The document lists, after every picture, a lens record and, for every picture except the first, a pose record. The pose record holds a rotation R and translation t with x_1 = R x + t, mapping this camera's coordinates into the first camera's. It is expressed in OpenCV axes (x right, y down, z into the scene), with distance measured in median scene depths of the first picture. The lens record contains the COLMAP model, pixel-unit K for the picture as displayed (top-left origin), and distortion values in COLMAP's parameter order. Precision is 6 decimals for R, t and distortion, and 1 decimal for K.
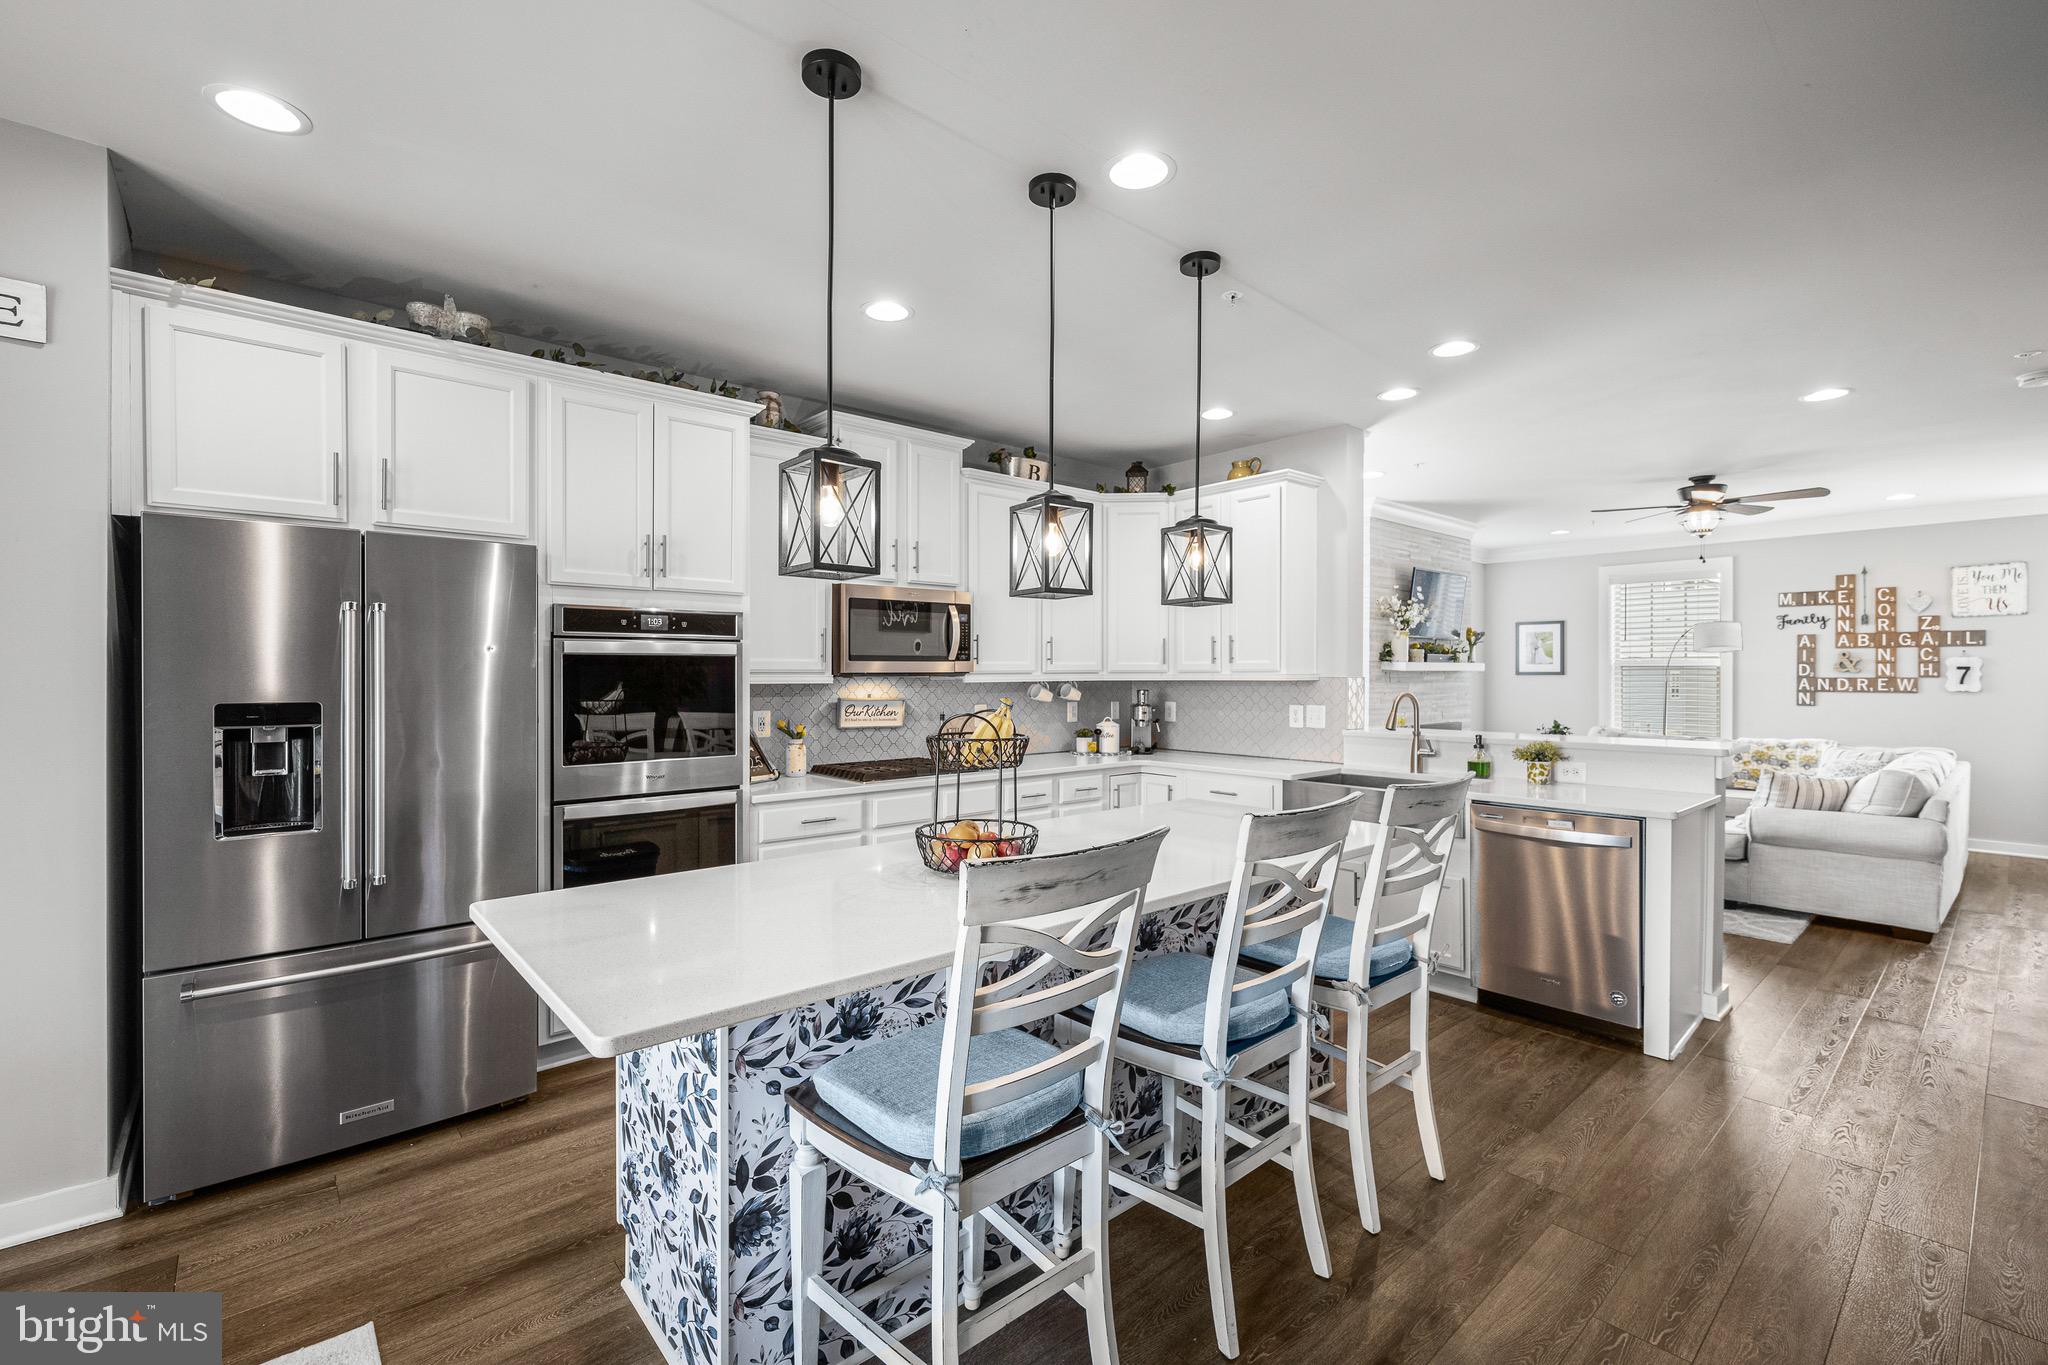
lens RADIAL K [[883.9, 0, 1024.0], [0, 883.9, 682.5], [0, 0, 1]] dist [0.001183, -0.000330]
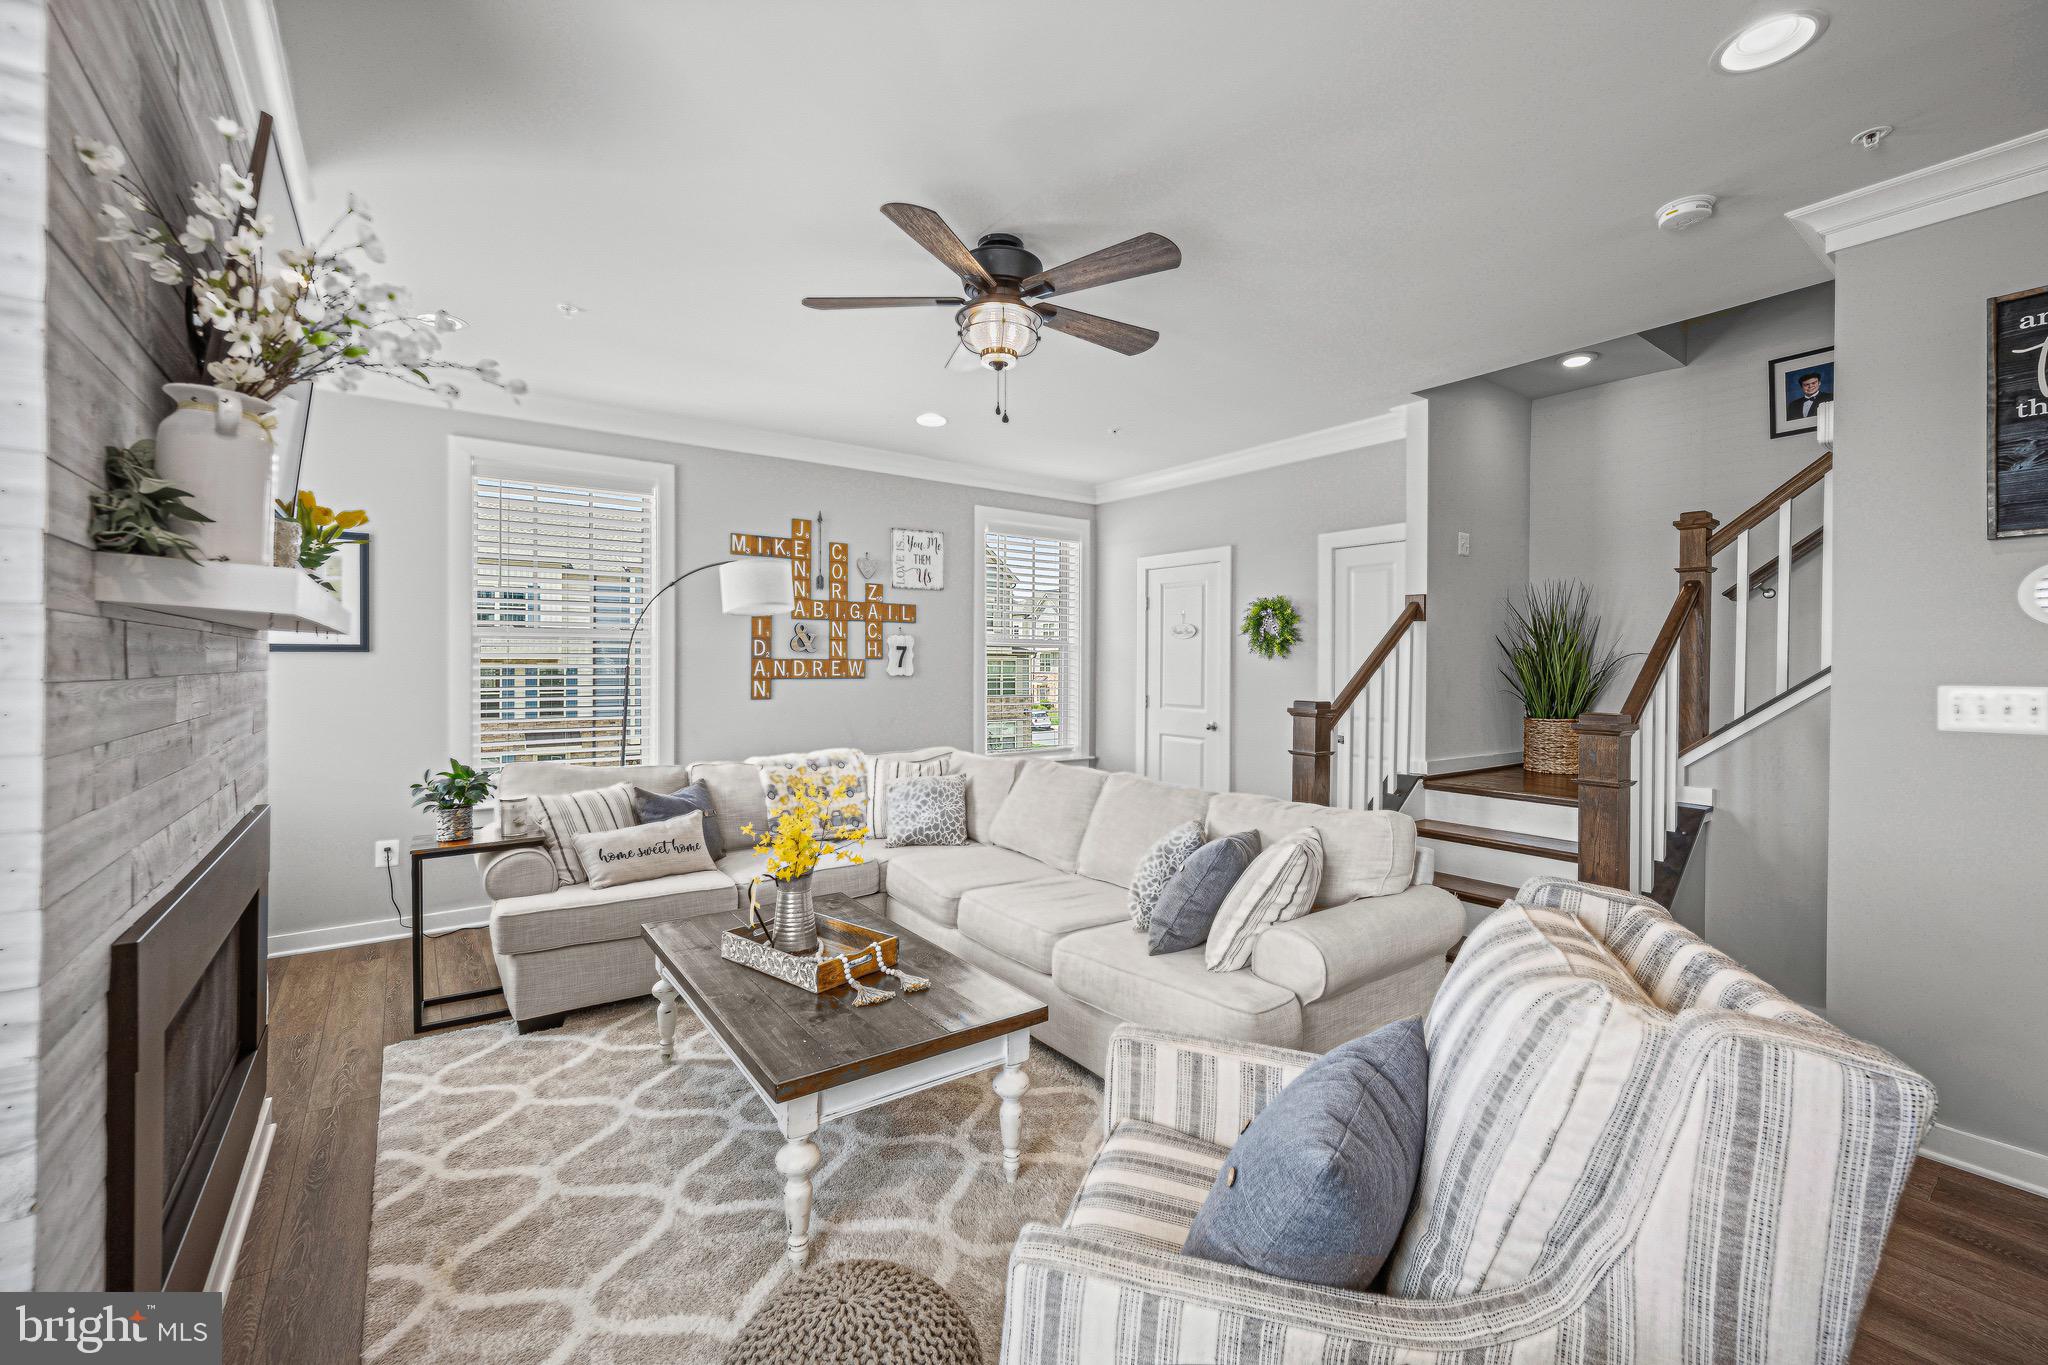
lens RADIAL K [[848.9, 0, 1025.0], [0, 848.9, 660.9], [0, 0, 1]] dist [0.001424, 0.000070]
pose [[0.092435, 0.001253, 0.995718, 0.454466], [0.001430, 0.999998, -0.001391, -0.005282], [-0.995718, 0.001552, 0.092433, 1.405372]]
